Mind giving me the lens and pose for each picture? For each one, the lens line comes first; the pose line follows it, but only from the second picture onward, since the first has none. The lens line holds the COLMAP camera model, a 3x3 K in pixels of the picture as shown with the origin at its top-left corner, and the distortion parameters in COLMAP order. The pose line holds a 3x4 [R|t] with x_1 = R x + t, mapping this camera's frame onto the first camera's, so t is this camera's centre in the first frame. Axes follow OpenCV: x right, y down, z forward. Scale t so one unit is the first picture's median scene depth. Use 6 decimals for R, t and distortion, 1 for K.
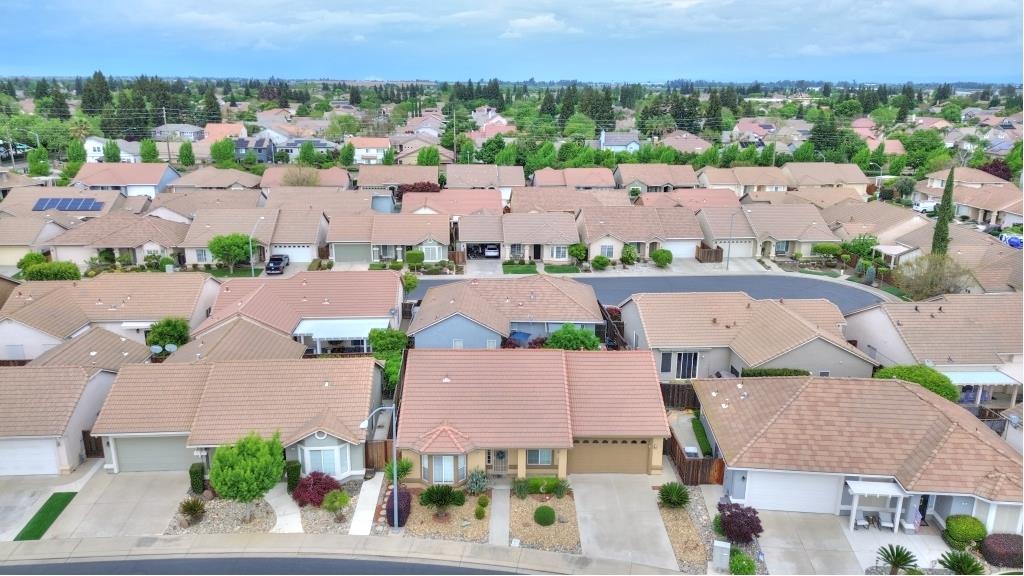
lens RADIAL K [[722.0, 0, 512.0], [0, 722.0, 288.0], [0, 0, 1]] dist [0.070721, -0.070988]
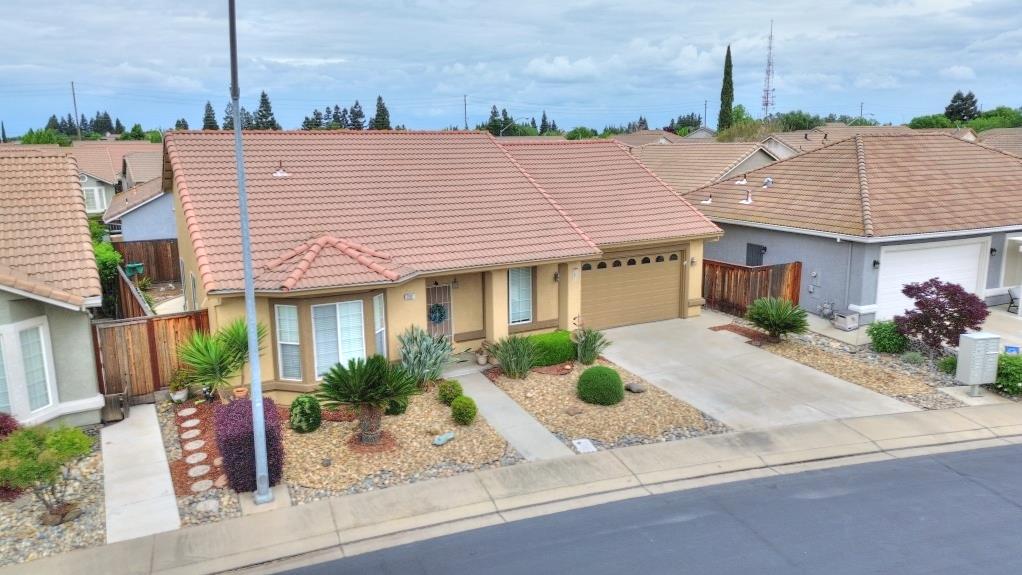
lens RADIAL K [[723.0, 0, 511.0], [0, 723.0, 287.5], [0, 0, 1]] dist [0.070644, -0.076176]
pose [[0.884478, -0.113082, 0.452671, -0.193301], [0.147012, 0.988311, -0.040357, 0.257363], [-0.442816, 0.102243, 0.890764, 0.610026]]
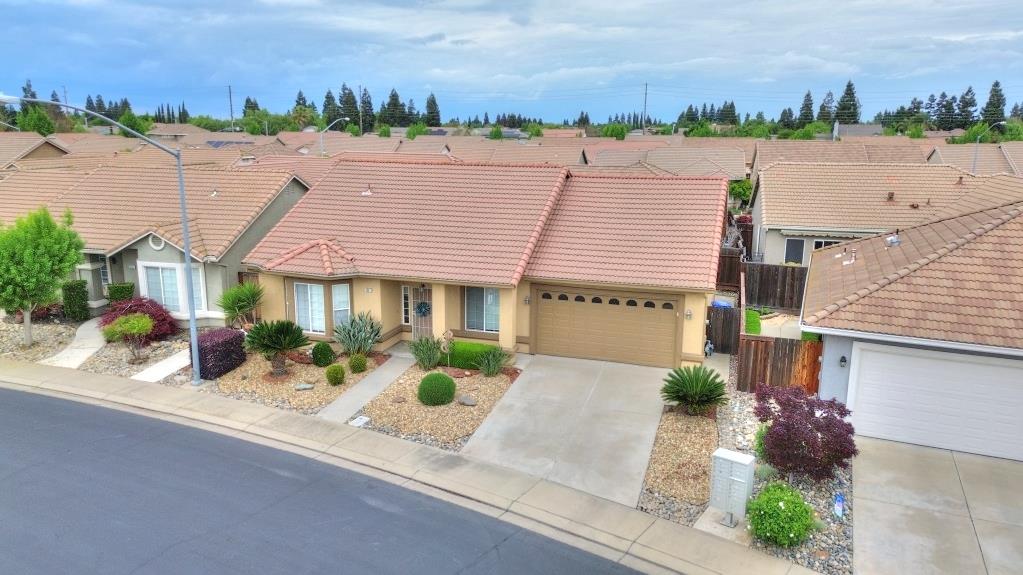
lens RADIAL K [[721.3, 0, 511.5], [0, 721.3, 287.5], [0, 0, 1]] dist [0.070721, -0.070988]
pose [[0.946897, 0.068511, -0.314153, 0.257543], [-0.087112, 0.995157, -0.045542, 0.251060], [0.309511, 0.070490, 0.948280, 0.489020]]
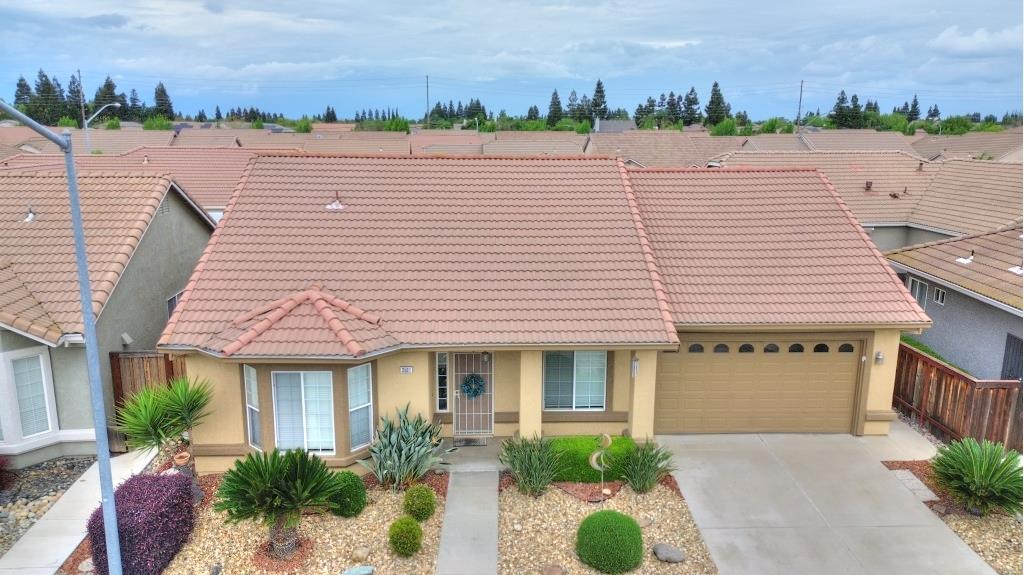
lens RADIAL K [[722.0, 0, 512.0], [0, 722.0, 287.5], [0, 0, 1]] dist [0.070721, -0.070988]
pose [[0.999717, -0.008733, 0.022132, -0.003447], [0.009947, 0.998416, -0.055372, 0.215303], [-0.021614, 0.055577, 0.998220, 0.664270]]
